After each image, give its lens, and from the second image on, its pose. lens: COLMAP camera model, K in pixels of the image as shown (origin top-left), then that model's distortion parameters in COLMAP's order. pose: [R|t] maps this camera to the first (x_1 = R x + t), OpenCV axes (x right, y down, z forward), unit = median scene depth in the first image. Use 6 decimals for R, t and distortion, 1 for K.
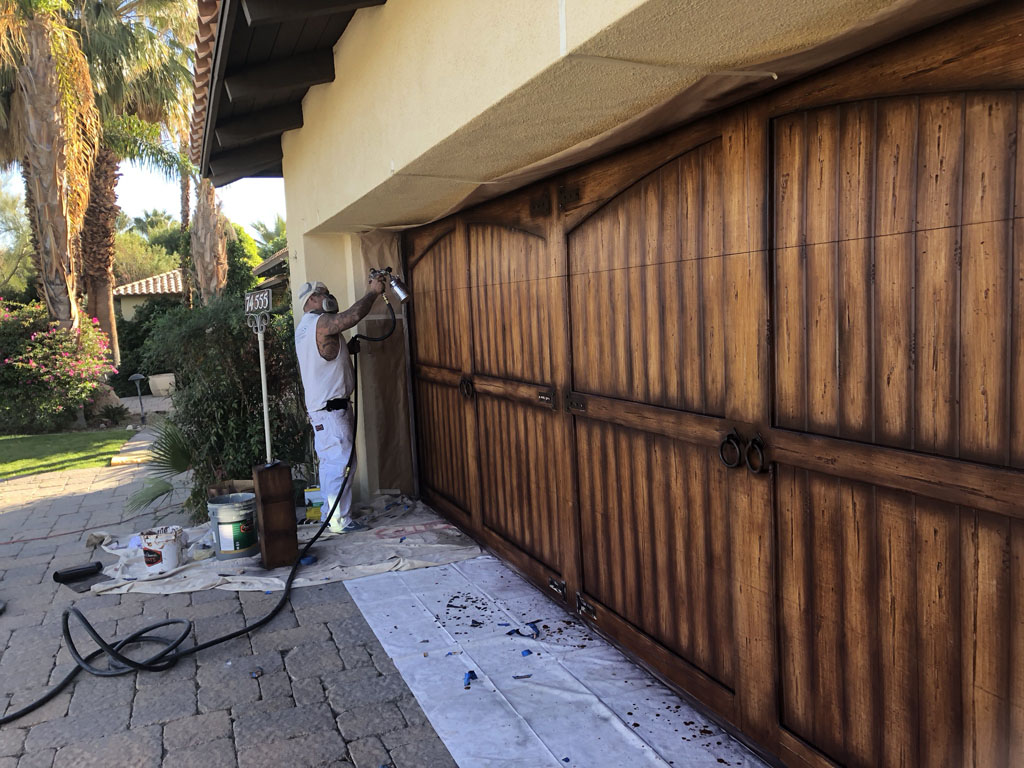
lens RADIAL K [[847.0, 0, 512.0], [0, 847.0, 384.0], [0, 0, 1]] dist [0.074479, -0.115318]
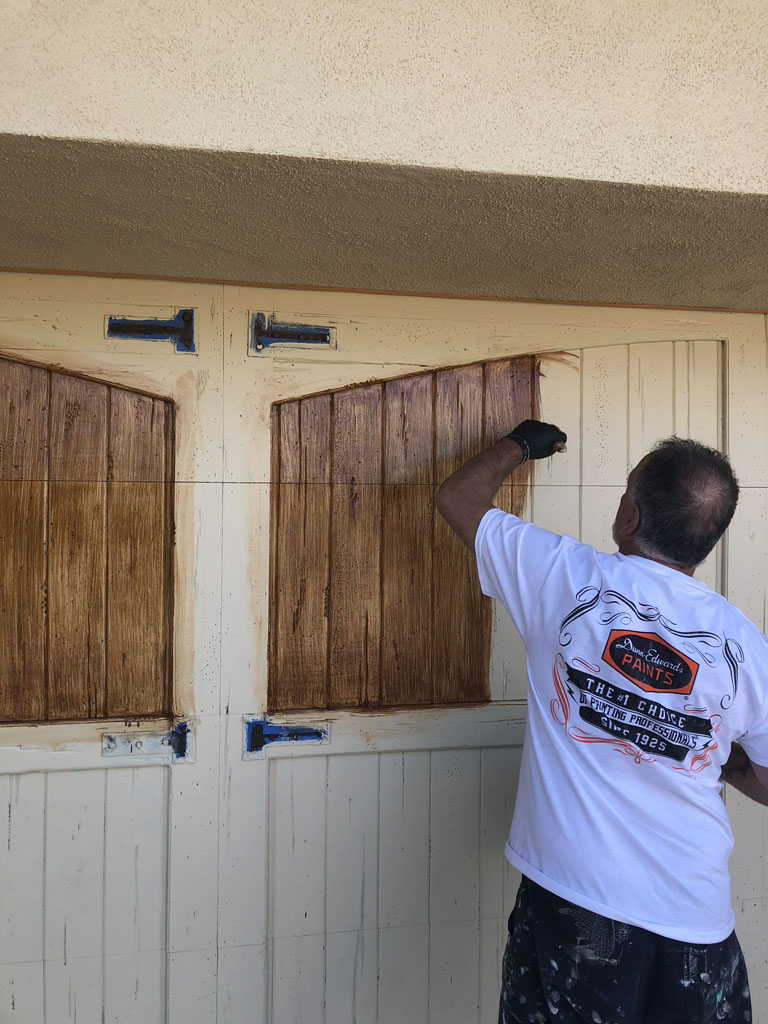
lens RADIAL K [[847.0, 0, 384.7], [0, 847.0, 499.2], [0, 0, 1]] dist [0.074479, -0.115318]
pose [[0.169548, 0.061877, 0.983578, -0.370612], [0.075855, 0.994247, -0.075624, -0.063985], [-0.982598, 0.087431, 0.163879, 0.734753]]
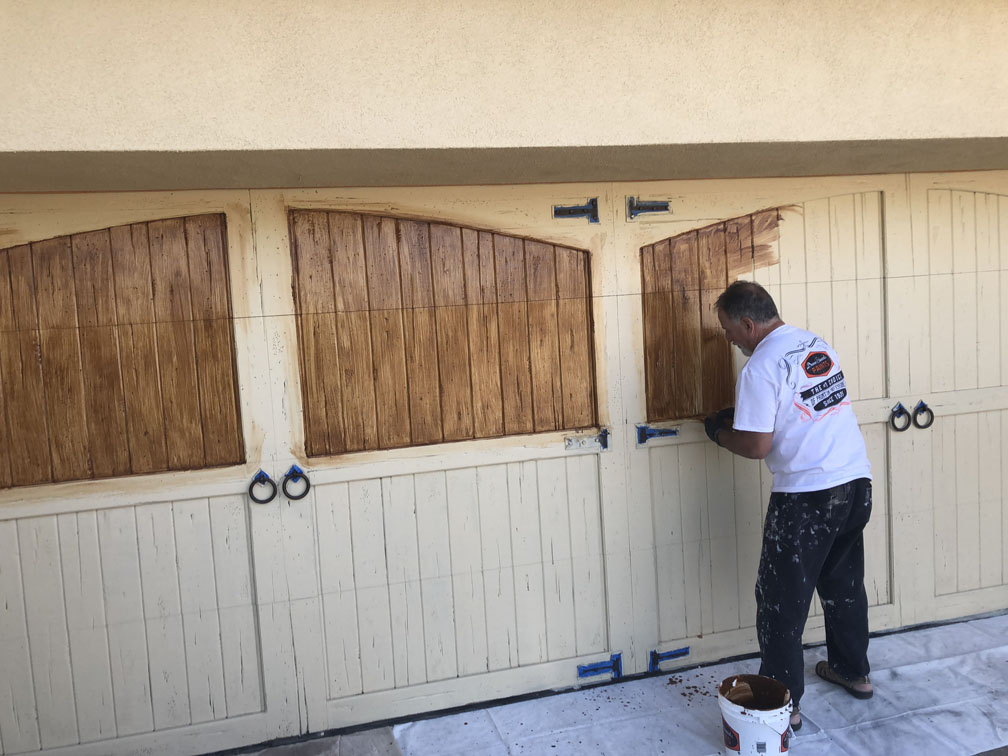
lens RADIAL K [[833.8, 0, 504.0], [0, 833.8, 378.0], [0, 0, 1]] dist [0.074479, -0.115318]
pose [[0.123219, -0.032675, 0.991841, -0.729232], [0.148946, 0.988745, 0.014069, -0.063336], [-0.981138, 0.145997, 0.126699, 0.903918]]
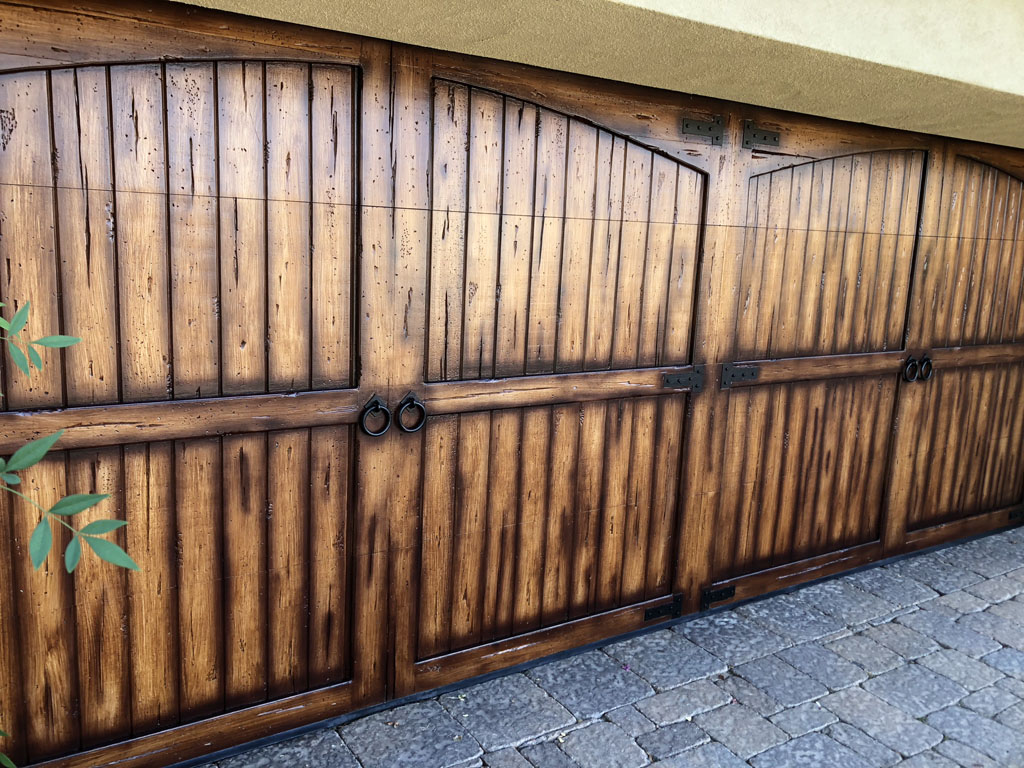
lens RADIAL K [[847.0, 0, 512.0], [0, 847.0, 384.0], [0, 0, 1]] dist [0.074479, -0.115318]
pose [[-0.206028, -0.126012, 0.970399, -0.644452], [0.061007, 0.988091, 0.141262, -0.092595], [-0.976643, 0.088305, -0.195886, 1.222915]]
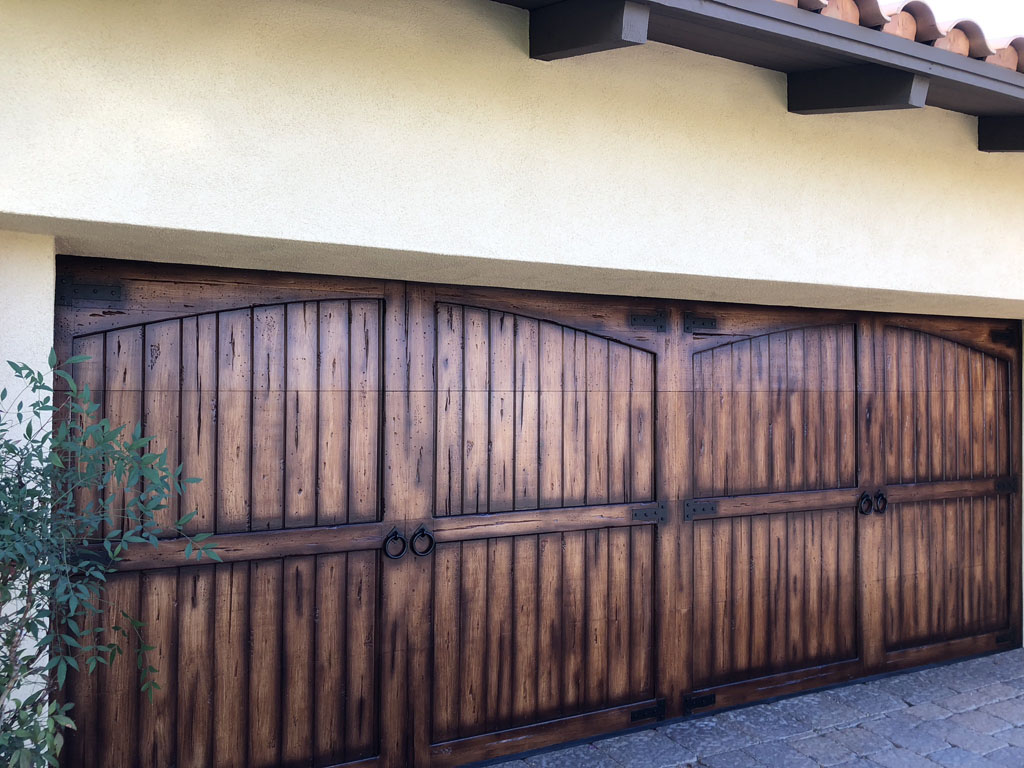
lens RADIAL K [[847.0, 0, 512.0], [0, 847.0, 384.0], [0, 0, 1]] dist [0.074479, -0.115318]
pose [[-0.113684, 0.060572, 0.991669, -0.861971], [0.096481, 0.994095, -0.049659, -0.091194], [-0.988821, 0.090032, -0.118856, 1.176490]]
